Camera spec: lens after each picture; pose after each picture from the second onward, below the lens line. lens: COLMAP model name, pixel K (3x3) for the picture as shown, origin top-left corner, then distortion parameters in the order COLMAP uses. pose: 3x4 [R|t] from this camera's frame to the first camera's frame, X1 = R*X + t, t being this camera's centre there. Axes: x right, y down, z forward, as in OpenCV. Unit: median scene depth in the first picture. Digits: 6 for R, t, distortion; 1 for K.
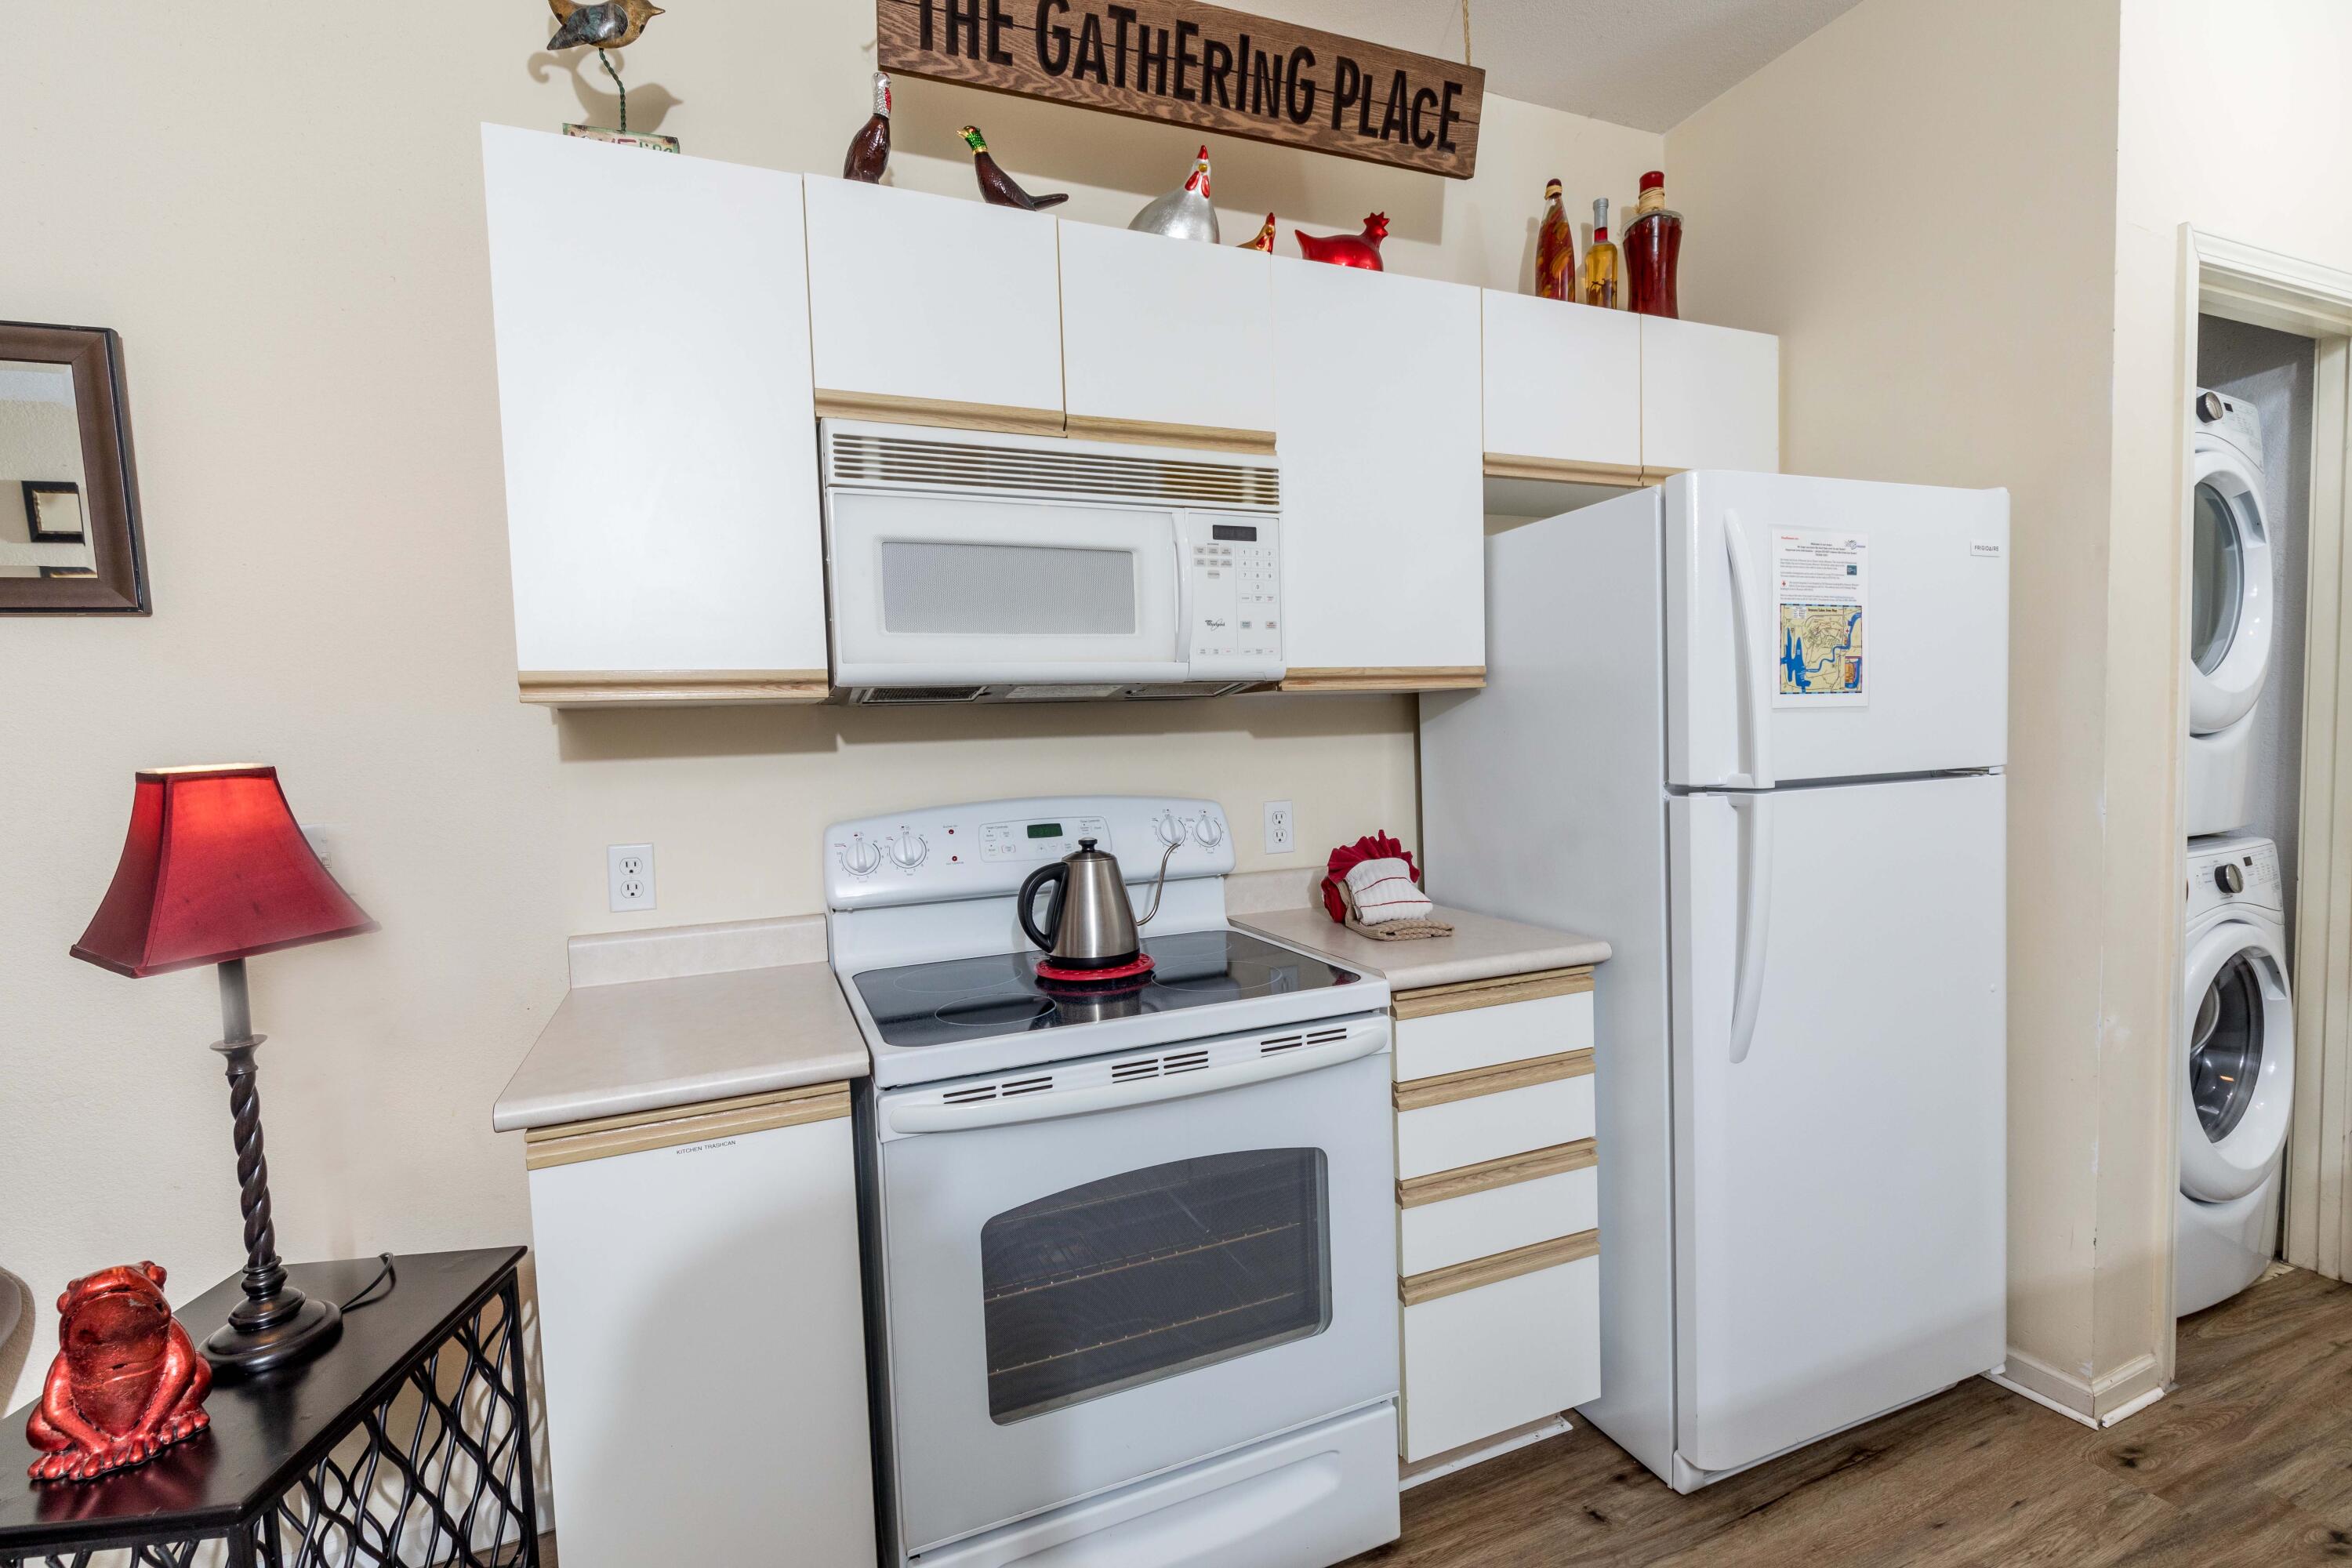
lens RADIAL K [[1037.1, 0, 1245.0], [0, 1037.1, 783.4], [0, 0, 1]] dist [0.001702, 0.000028]
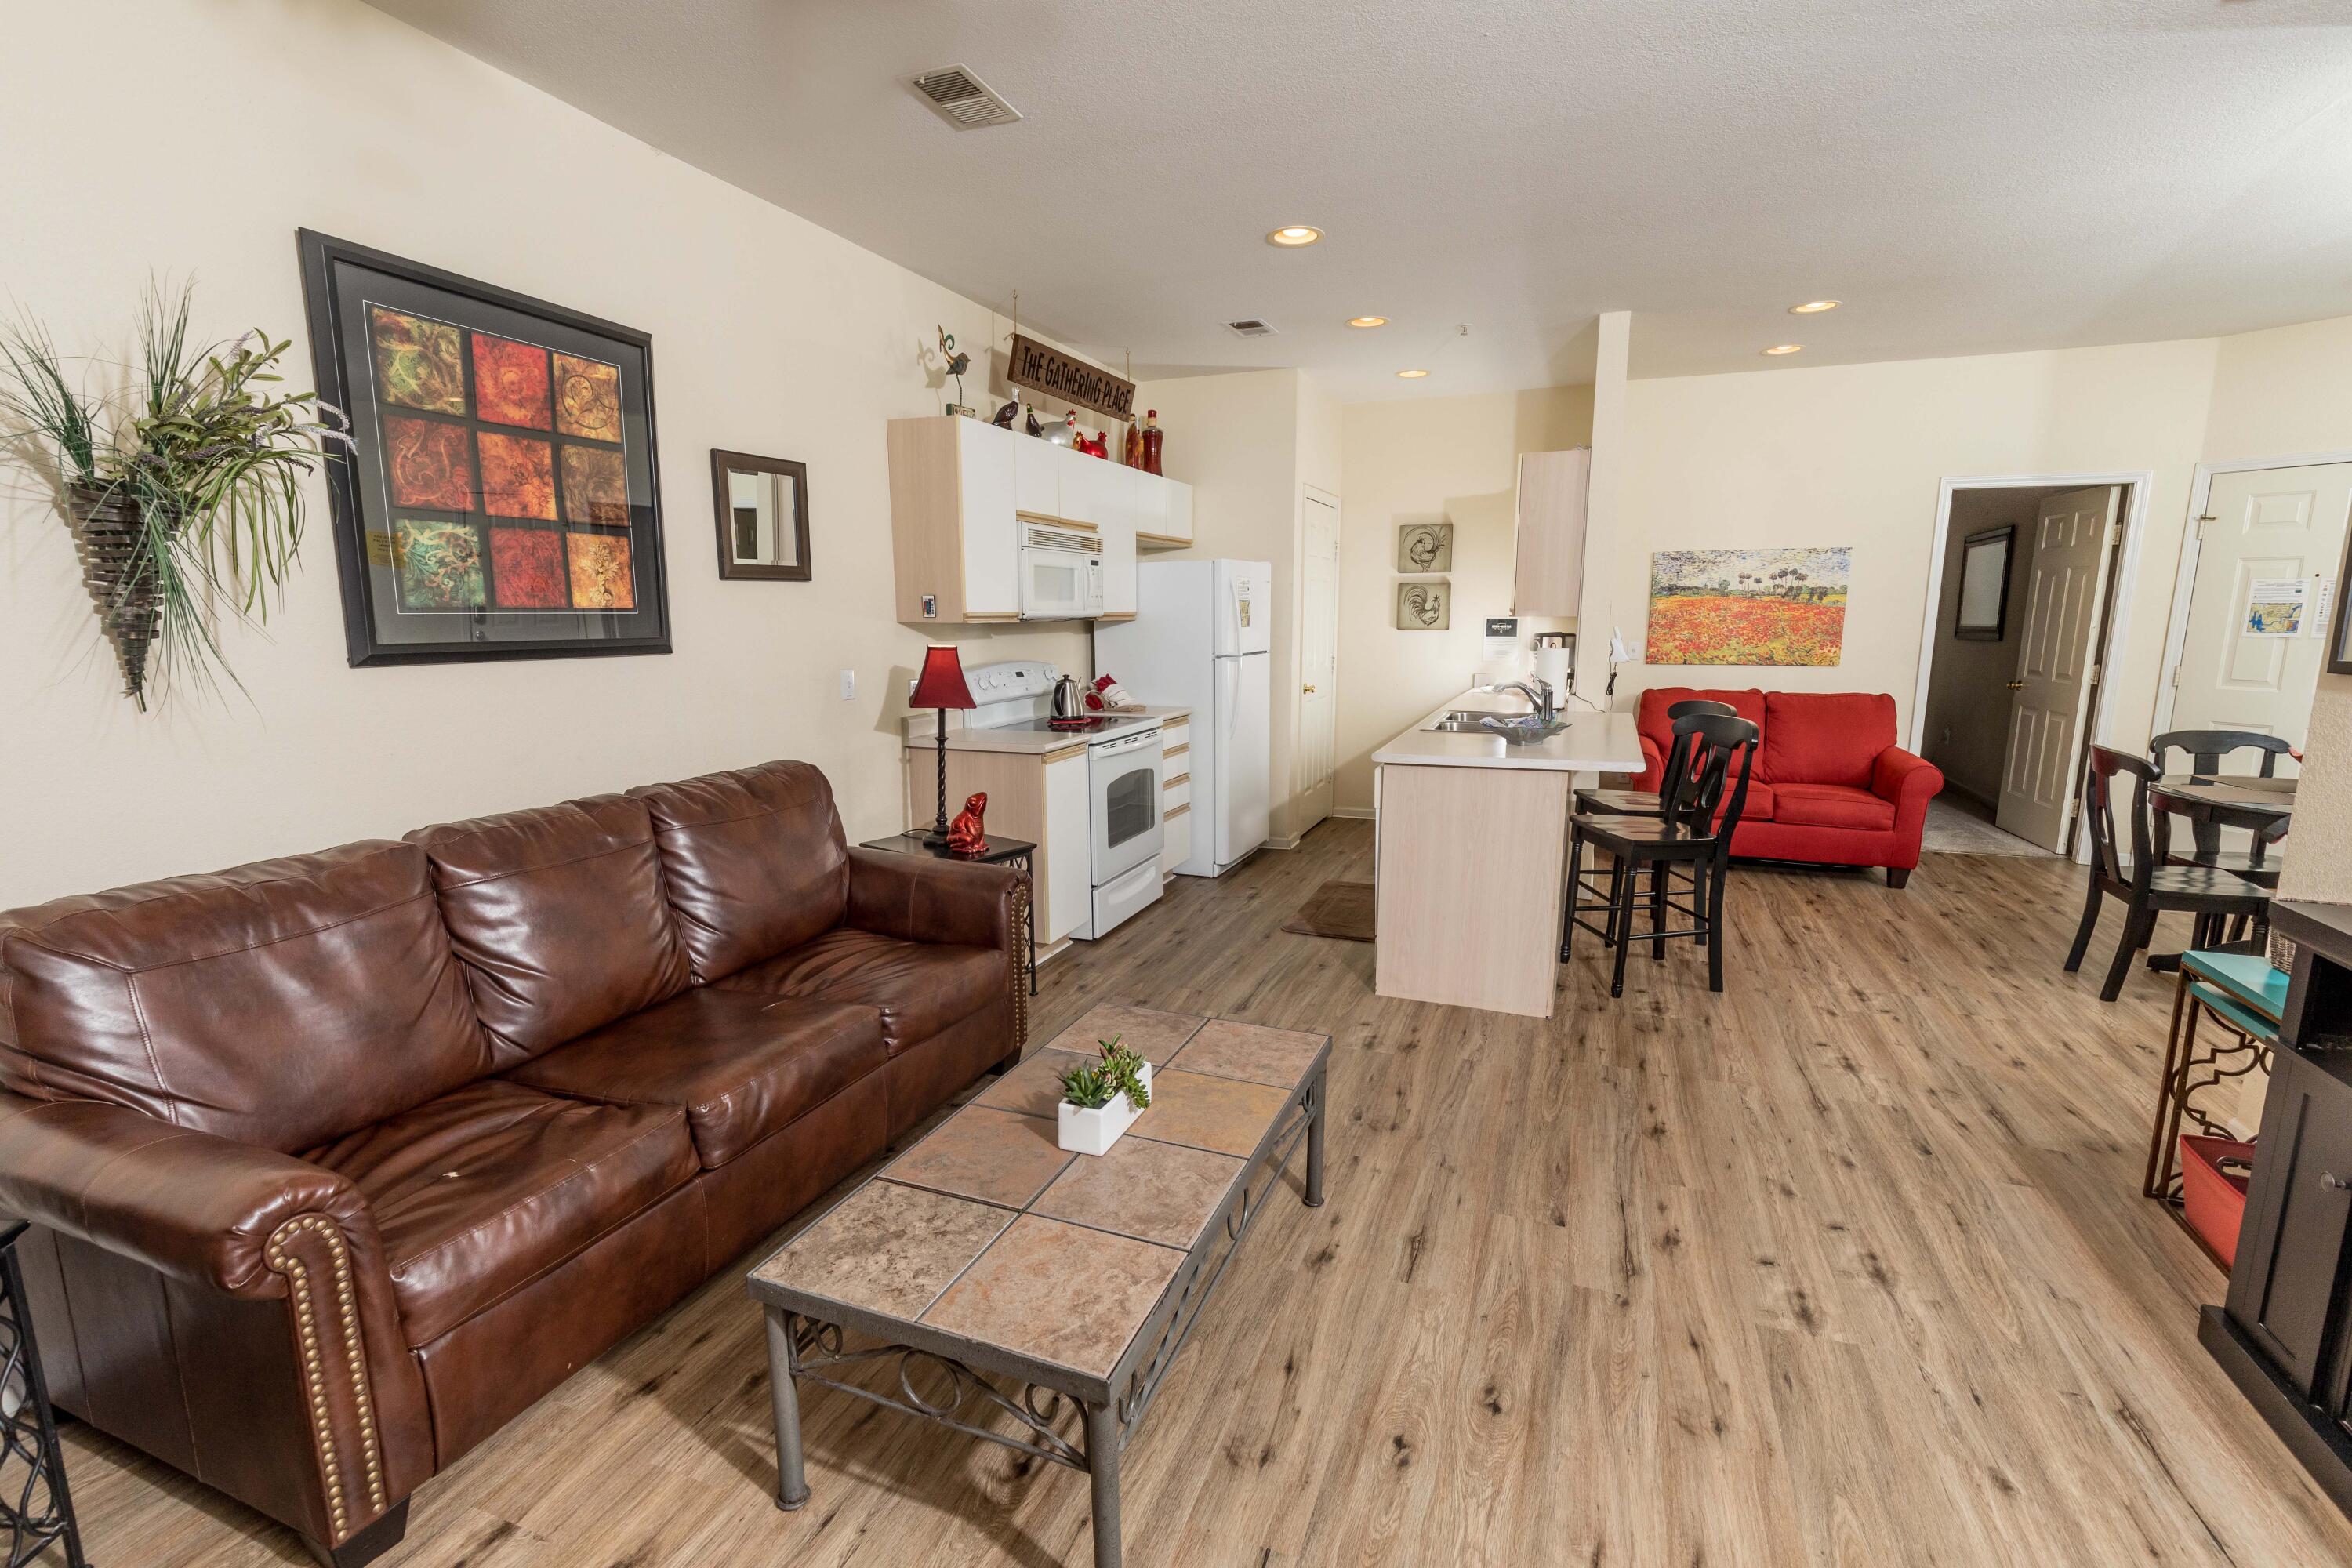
lens RADIAL K [[1042.8, 0, 1187.6], [0, 1042.8, 784.2], [0, 0, 1]] dist [0.001959, -0.000372]
pose [[0.701023, -0.085208, 0.708030, -1.898779], [0.015415, 0.994415, 0.104411, 0.058586], [-0.712972, -0.062280, 0.698421, -1.176068]]
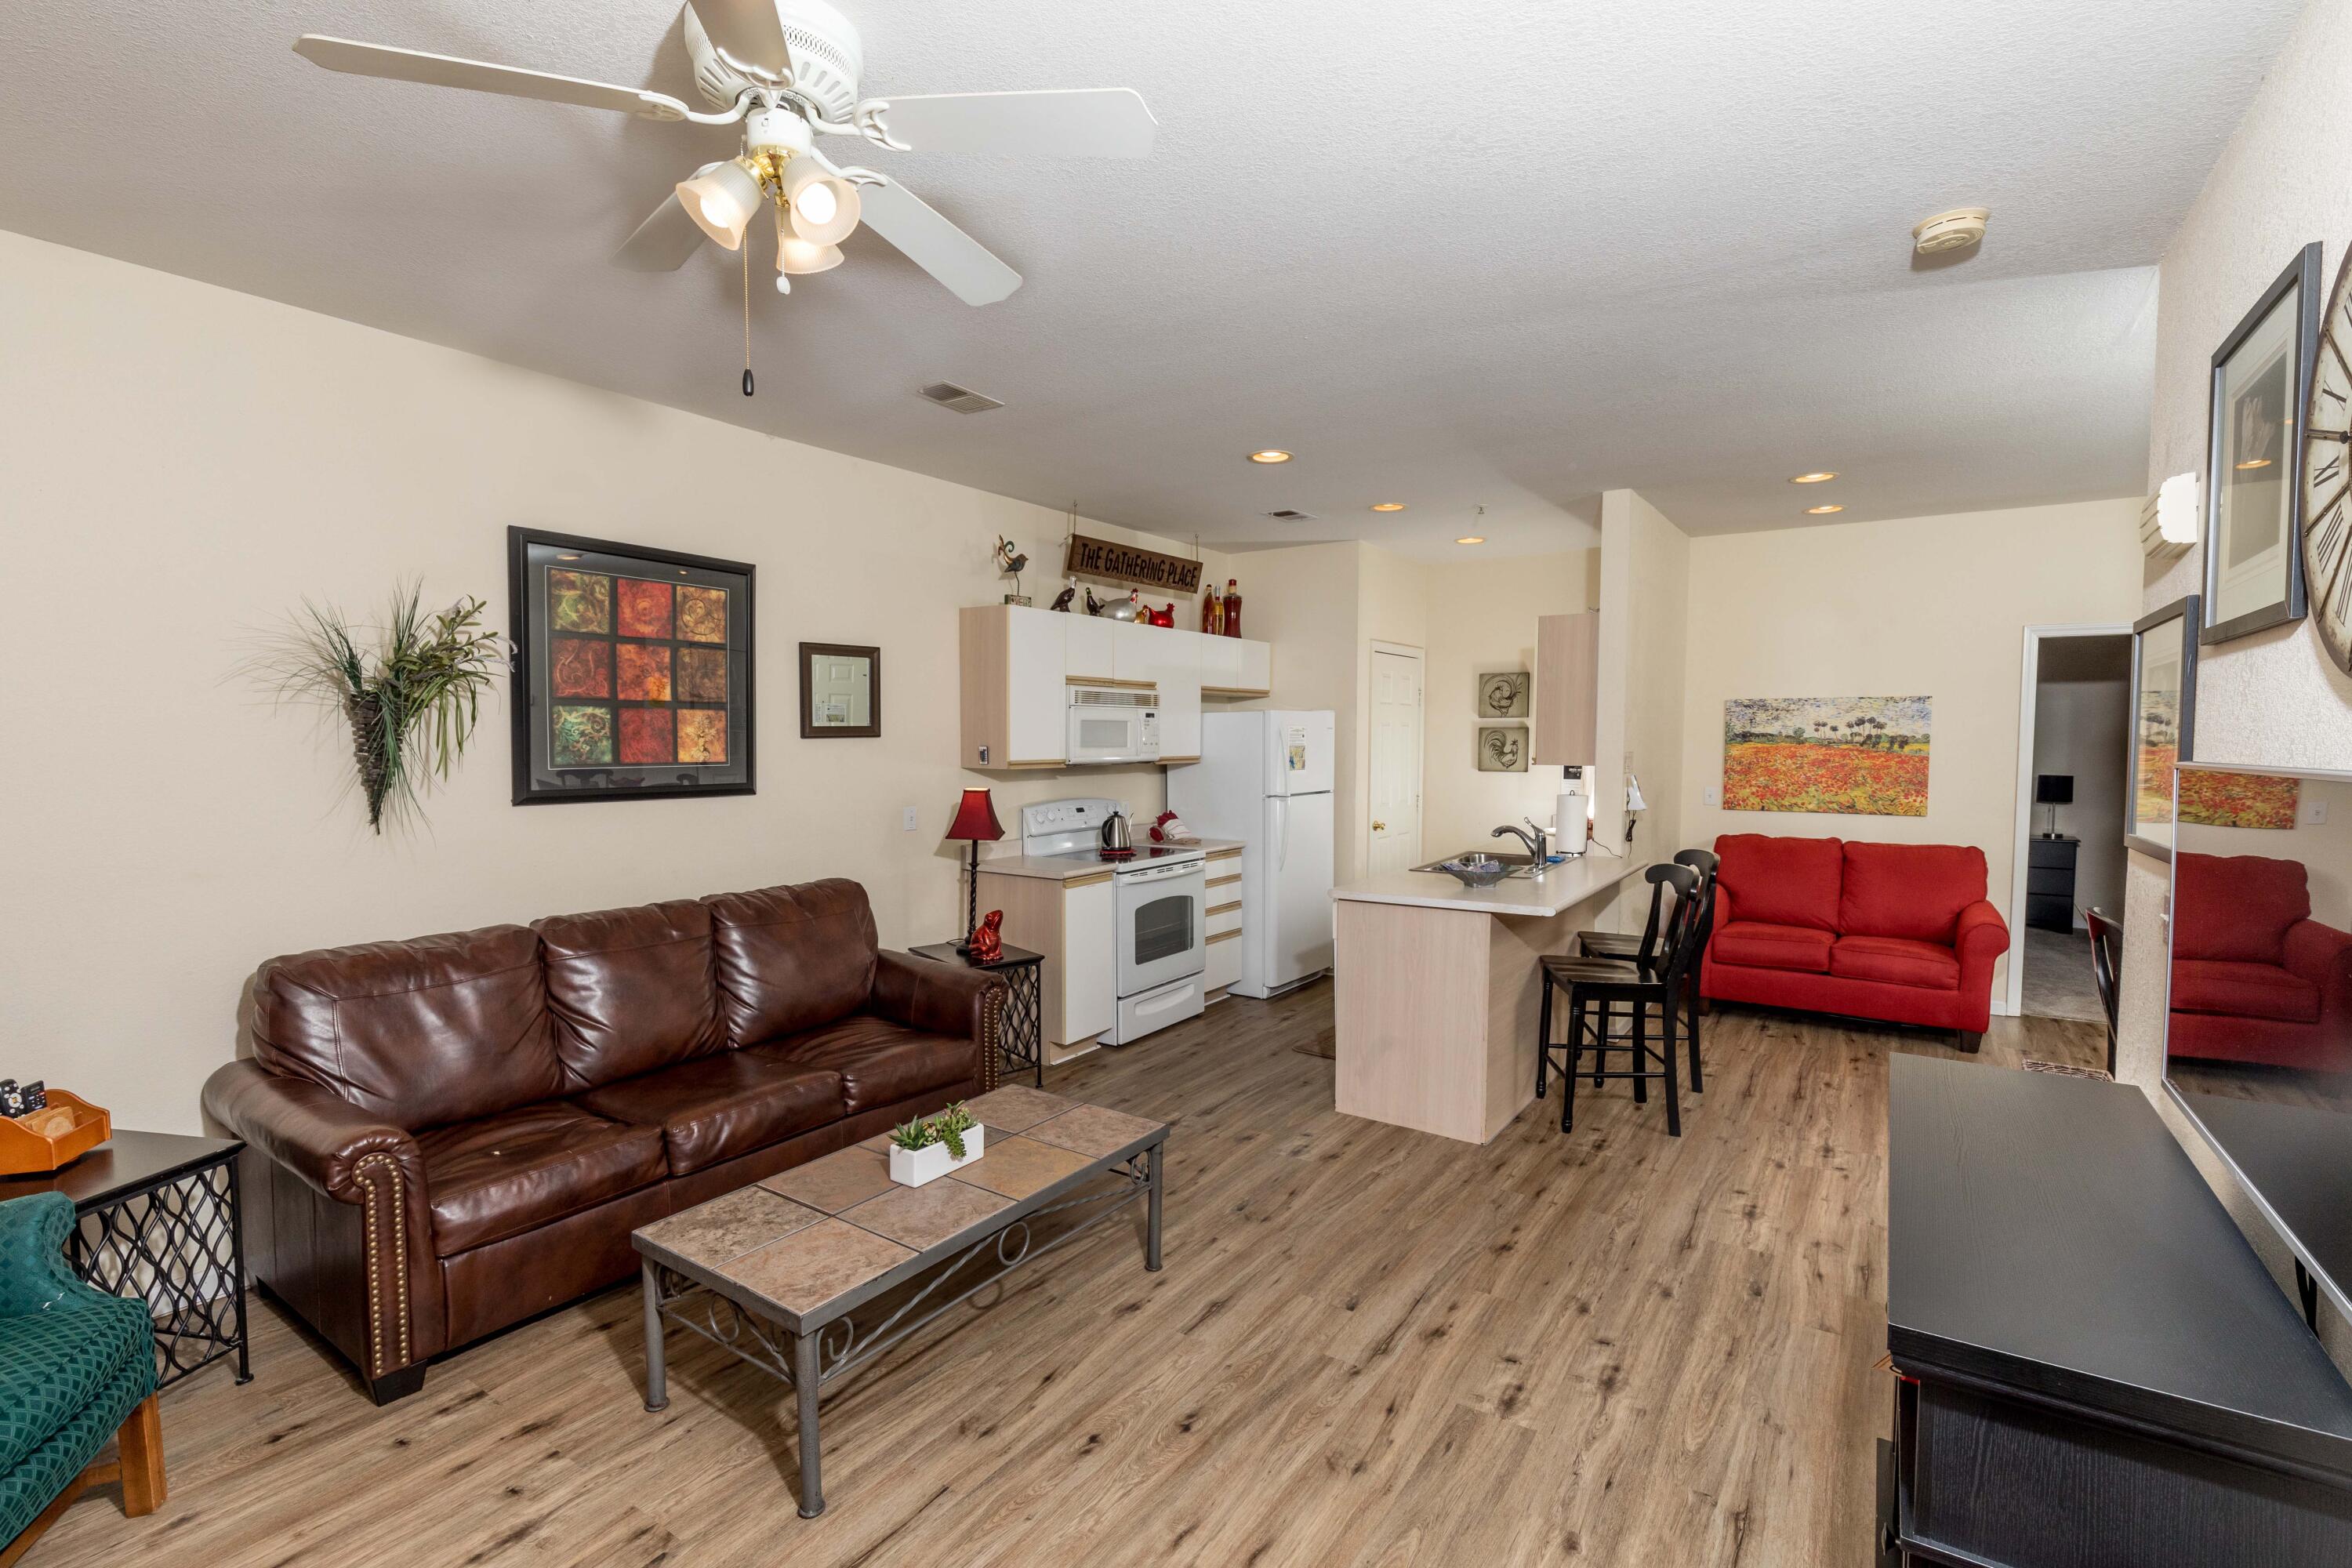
lens RADIAL K [[1052.2, 0, 1203.7], [0, 1052.2, 782.8], [0, 0, 1]] dist [0.003135, -0.004602]
pose [[0.837119, 0.011267, 0.546905, -1.685908], [-0.003143, 0.999870, -0.015789, 0.016200], [-0.547012, 0.011499, 0.837046, -1.846886]]
